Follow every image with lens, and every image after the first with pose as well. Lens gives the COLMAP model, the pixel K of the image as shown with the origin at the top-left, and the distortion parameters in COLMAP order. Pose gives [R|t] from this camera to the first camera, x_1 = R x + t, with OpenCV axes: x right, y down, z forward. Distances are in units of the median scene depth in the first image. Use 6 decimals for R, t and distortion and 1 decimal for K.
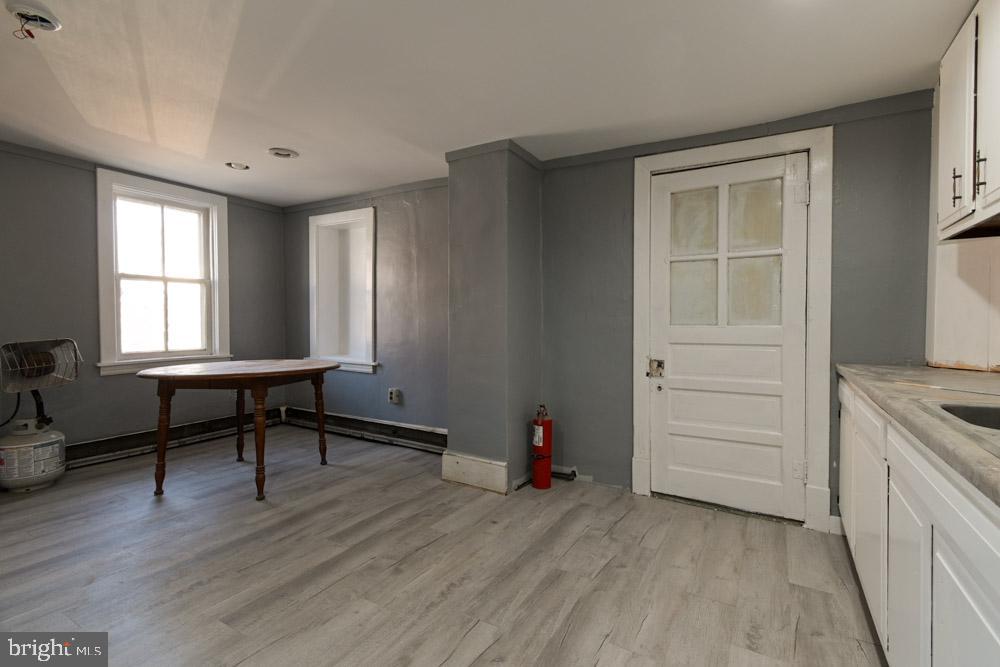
lens RADIAL K [[453.3, 0, 500.4], [0, 453.3, 331.4], [0, 0, 1]] dist [0.013523, -0.001034]
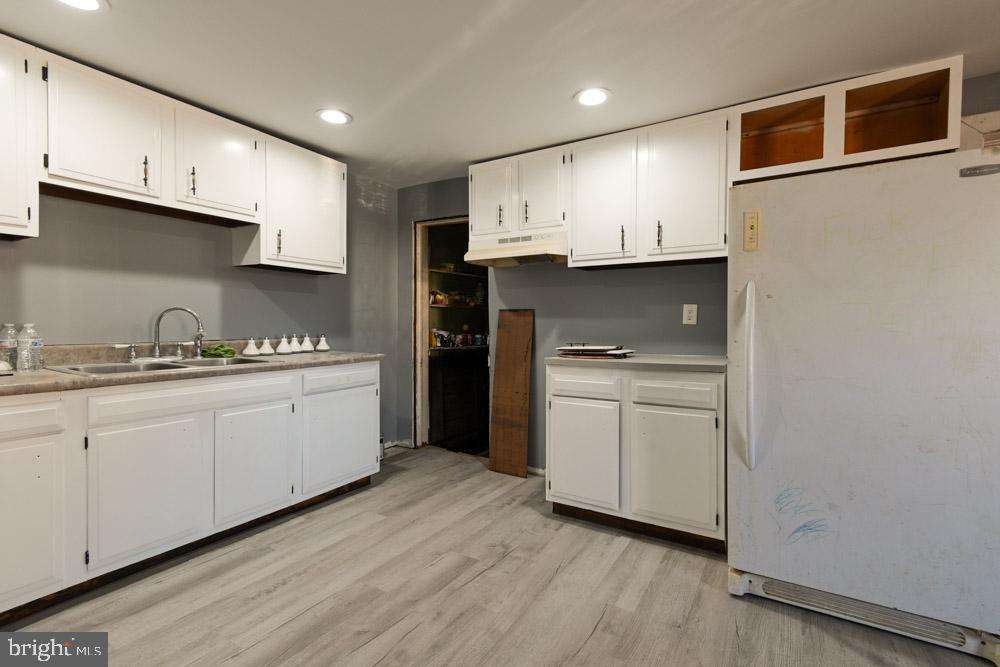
lens RADIAL K [[453.3, 0, 500.4], [0, 453.3, 331.4], [0, 0, 1]] dist [0.013523, -0.001034]
pose [[-0.999799, -0.016597, 0.011279, -0.164325], [-0.016008, 0.998598, 0.050460, -0.032243], [-0.012101, 0.050270, -0.998662, 0.995953]]
